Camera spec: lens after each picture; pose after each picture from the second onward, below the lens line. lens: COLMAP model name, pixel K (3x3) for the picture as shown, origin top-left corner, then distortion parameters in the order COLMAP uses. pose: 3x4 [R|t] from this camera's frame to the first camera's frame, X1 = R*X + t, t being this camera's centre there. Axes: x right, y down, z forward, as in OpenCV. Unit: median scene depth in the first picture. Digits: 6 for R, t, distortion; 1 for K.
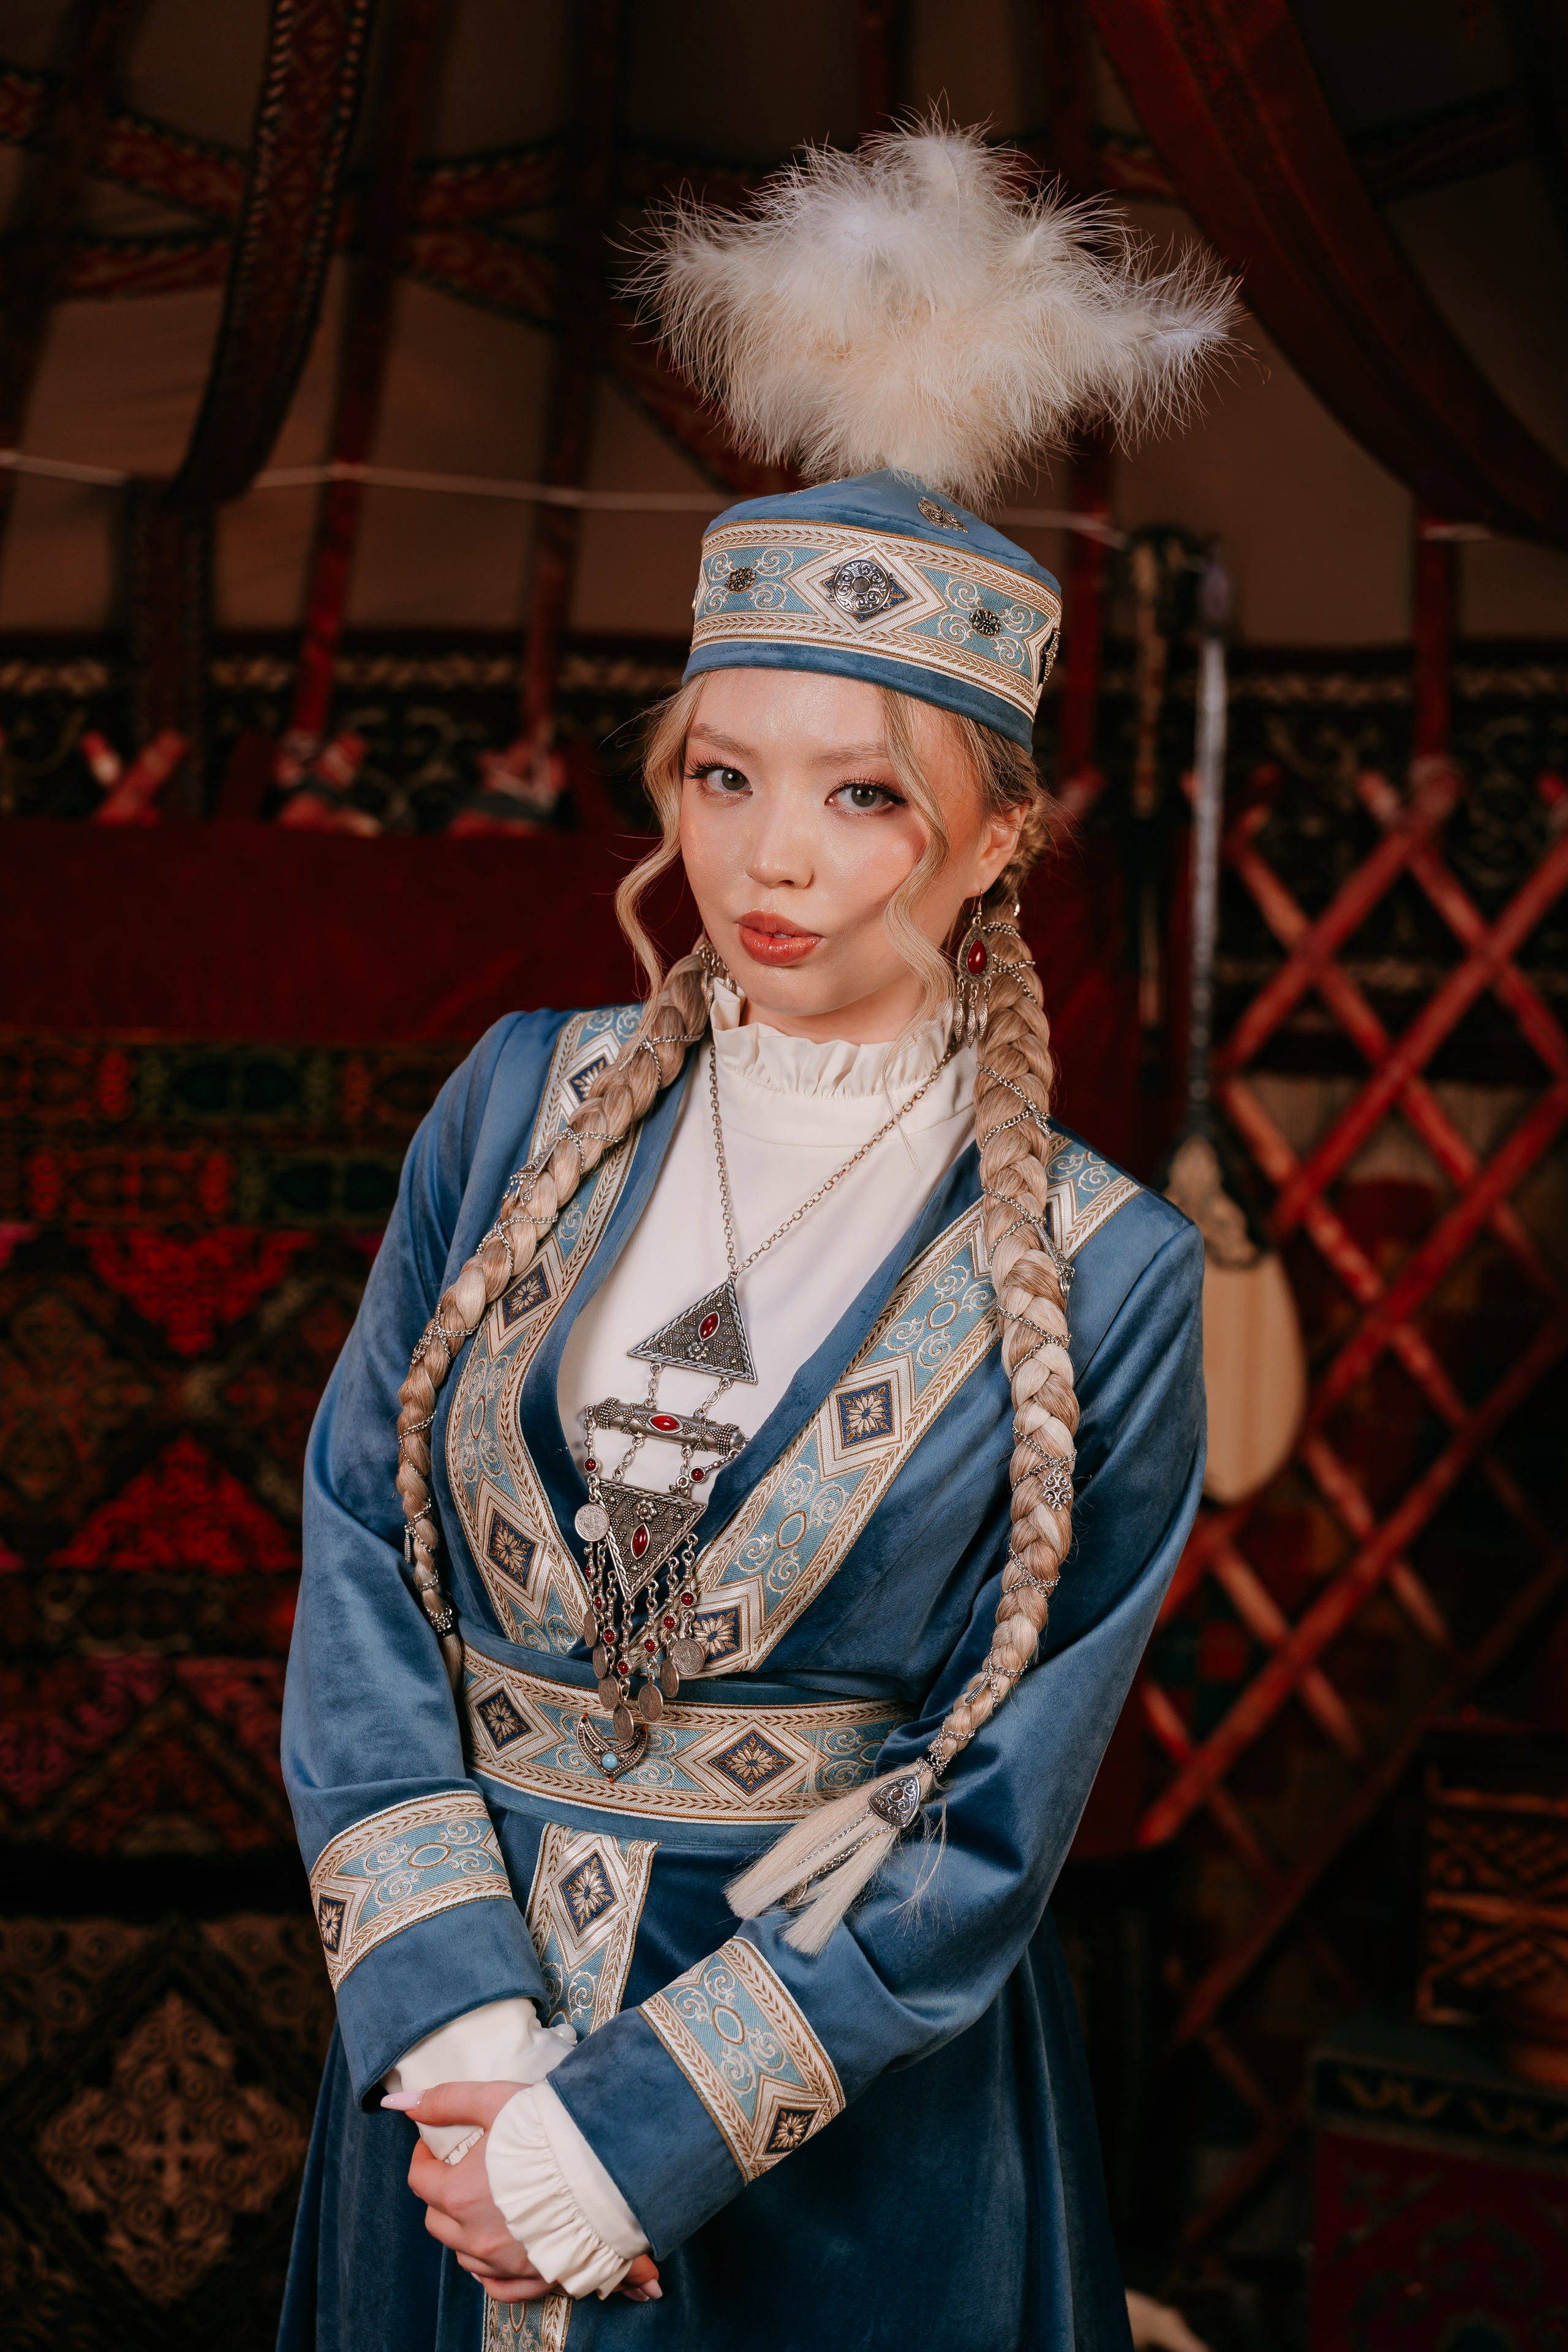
lens RADIAL K [[4499.2, 0, 846.1], [0, 4499.2, 1192.0], [0, 0, 1]] dist [0.410581, 0.000000]
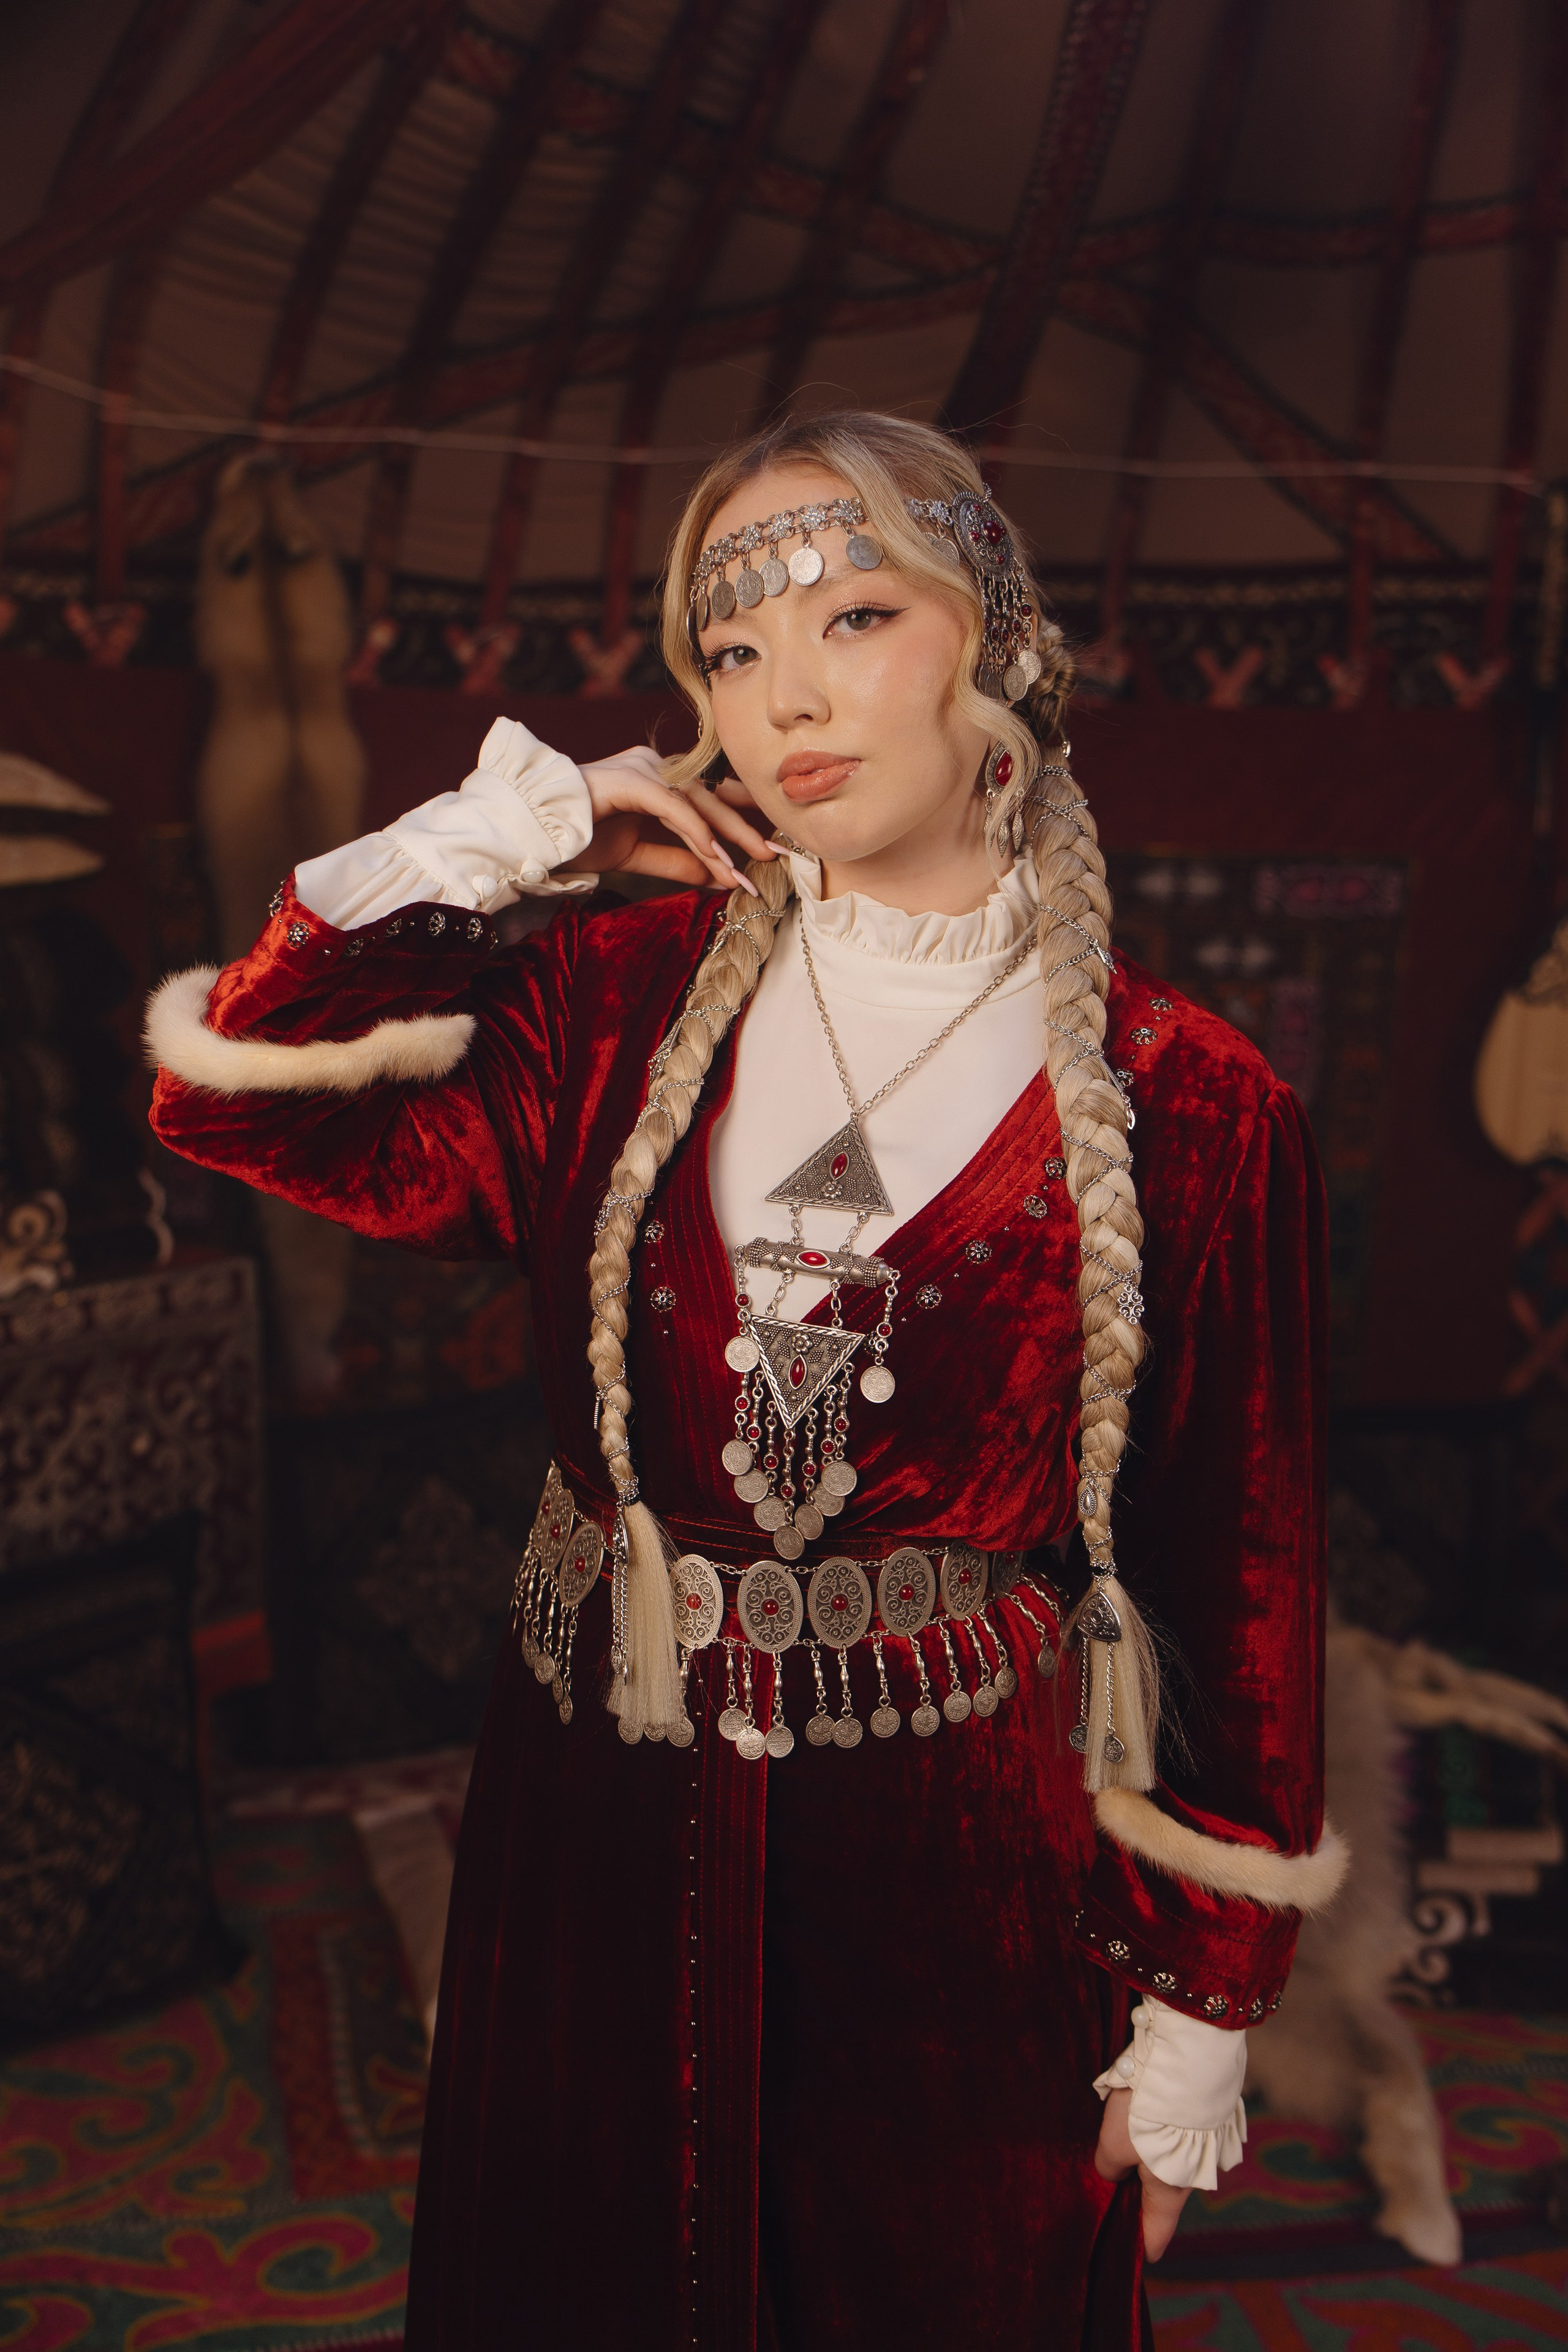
lens RADIAL K [[2637.2, 0, 791.7], [0, 2637.2, 1179.9], [0, 0, 1]] dist [0.150460, 0.000000]
pose [[0.994570, 0.018549, -0.102407, -0.080389], [-0.008706, 0.995369, 0.095737, -0.007441], [0.103708, -0.094325, 0.990125, 0.122388]]
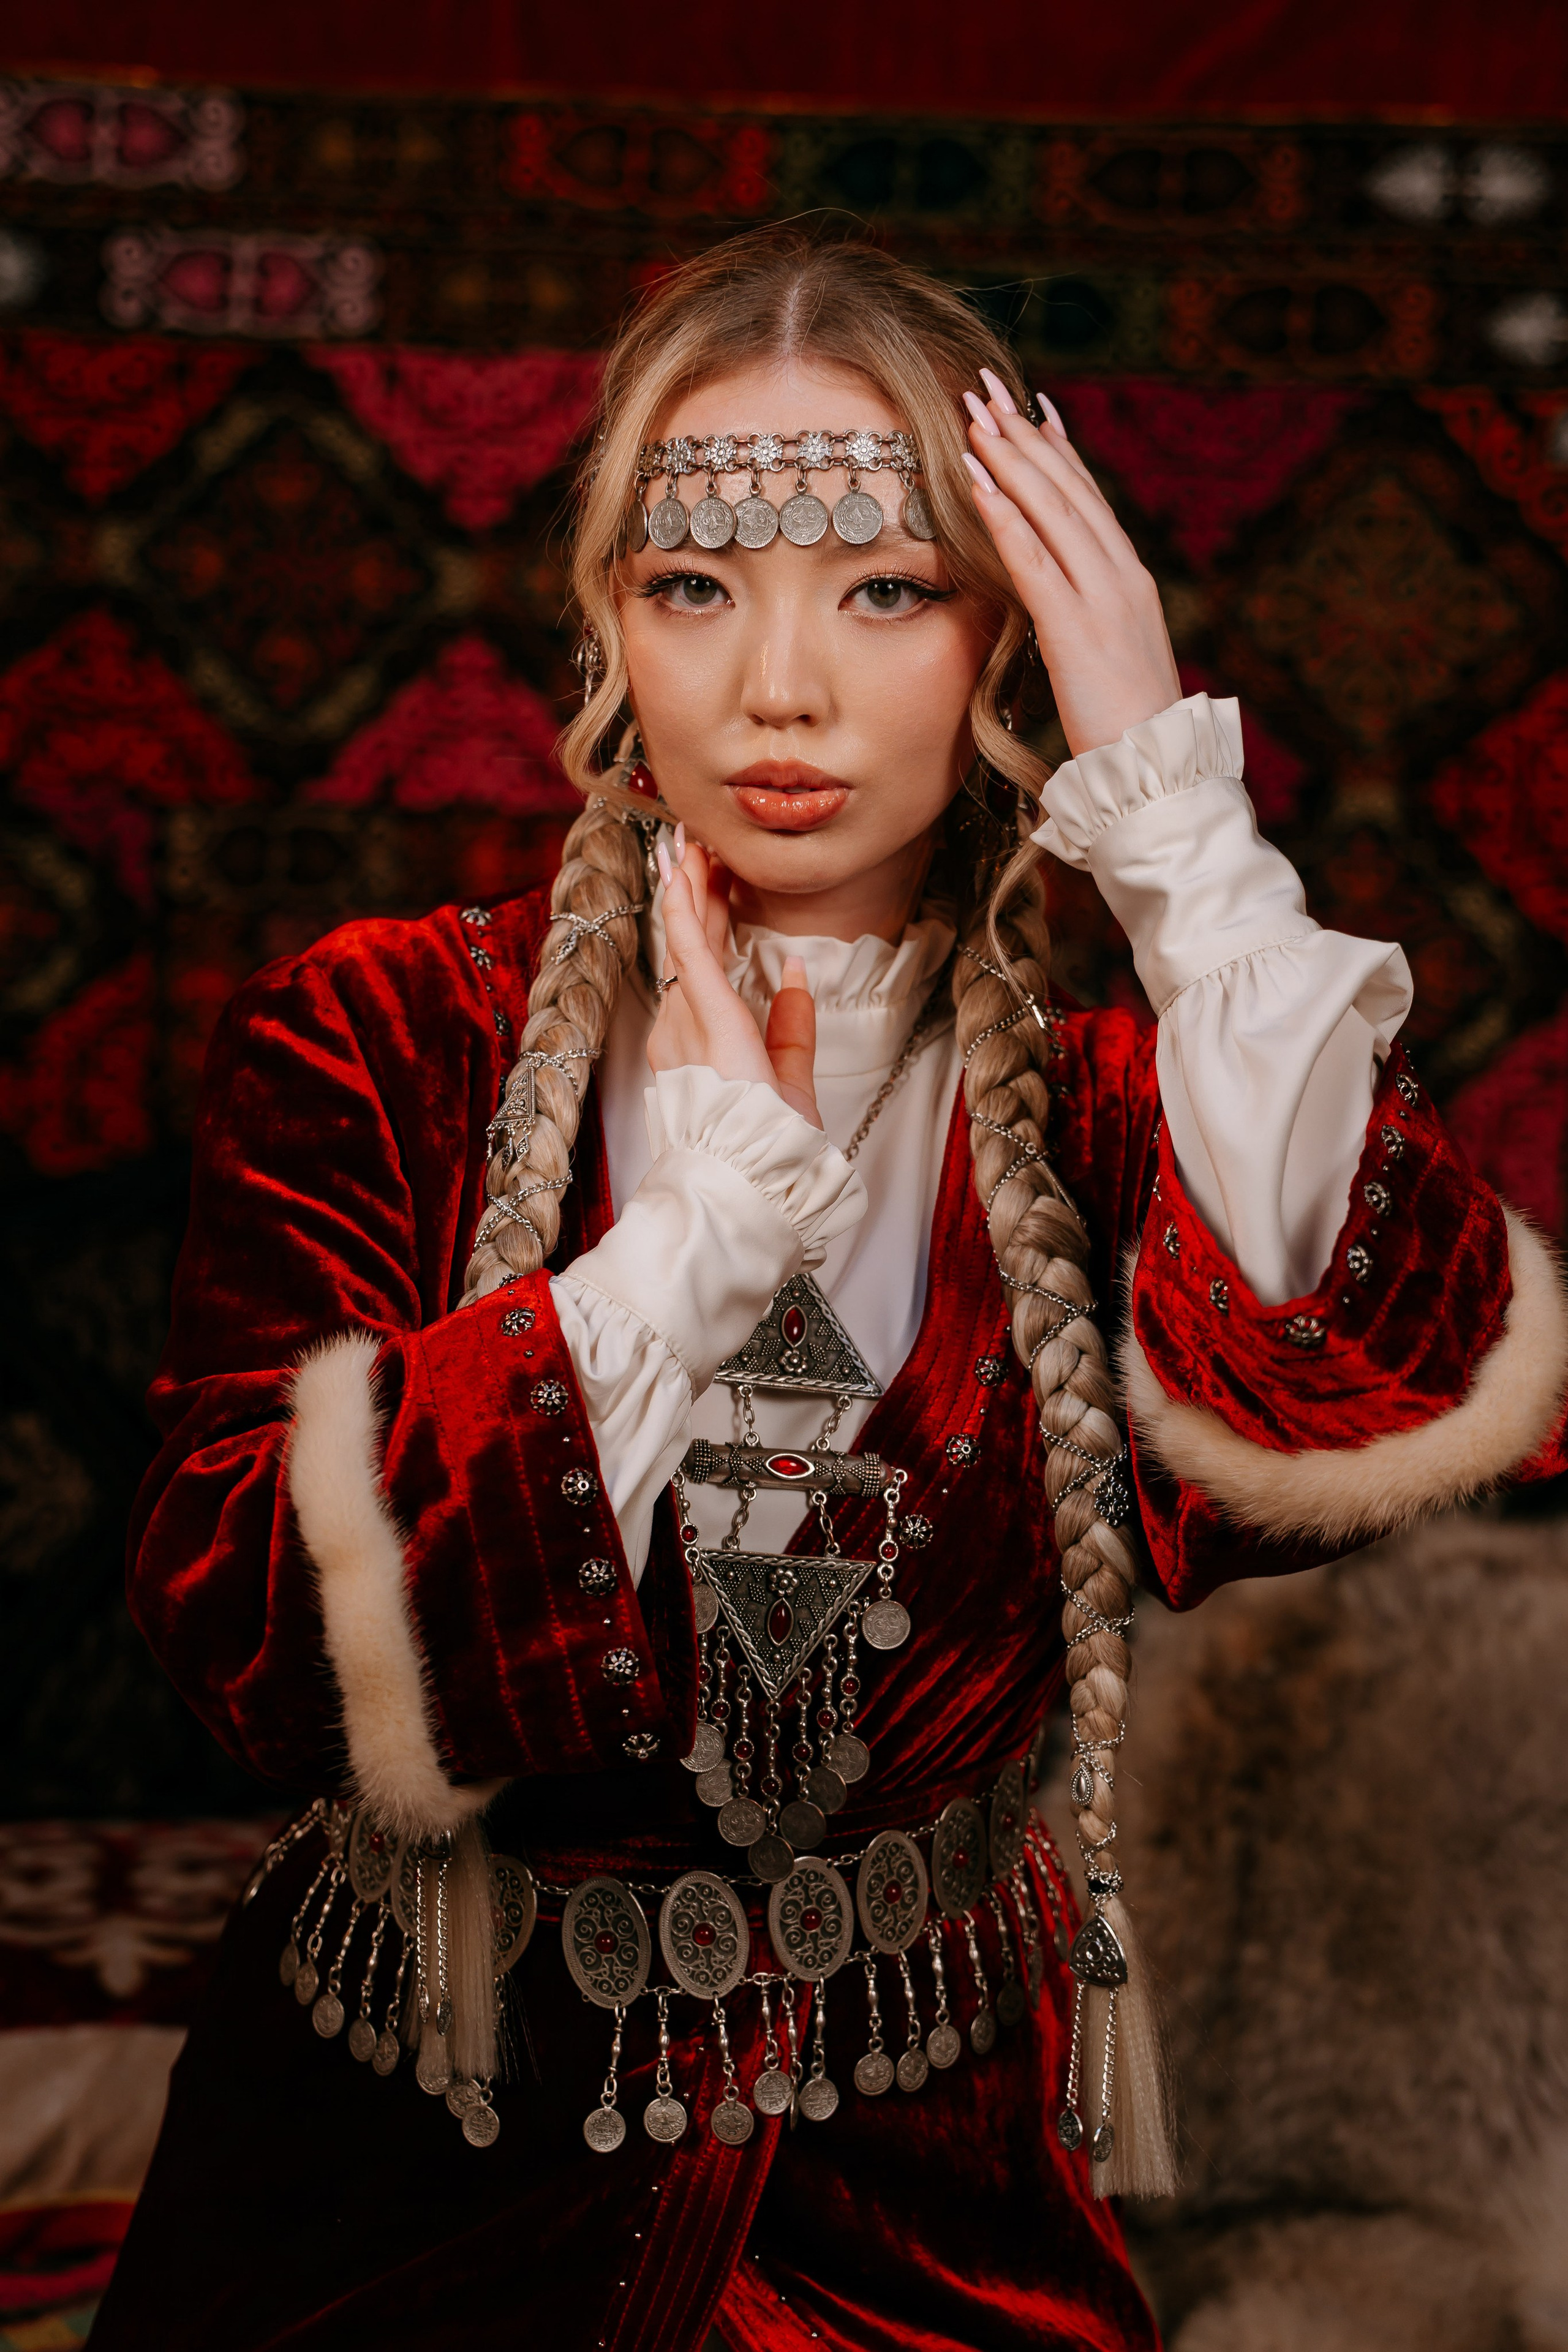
lens RADIAL K [[4447.5, 0, 750.8], [0, 4447.5, 1243.7], [0, 0, 1]] dist [0.093554, 0.000000]
pose [[0.966464, 0.042236, -0.253304, 0.036415], [-0.032946, 0.998624, 0.040809, 0.124615], [0.254679, -0.031096, 0.966526, 0.268698]]
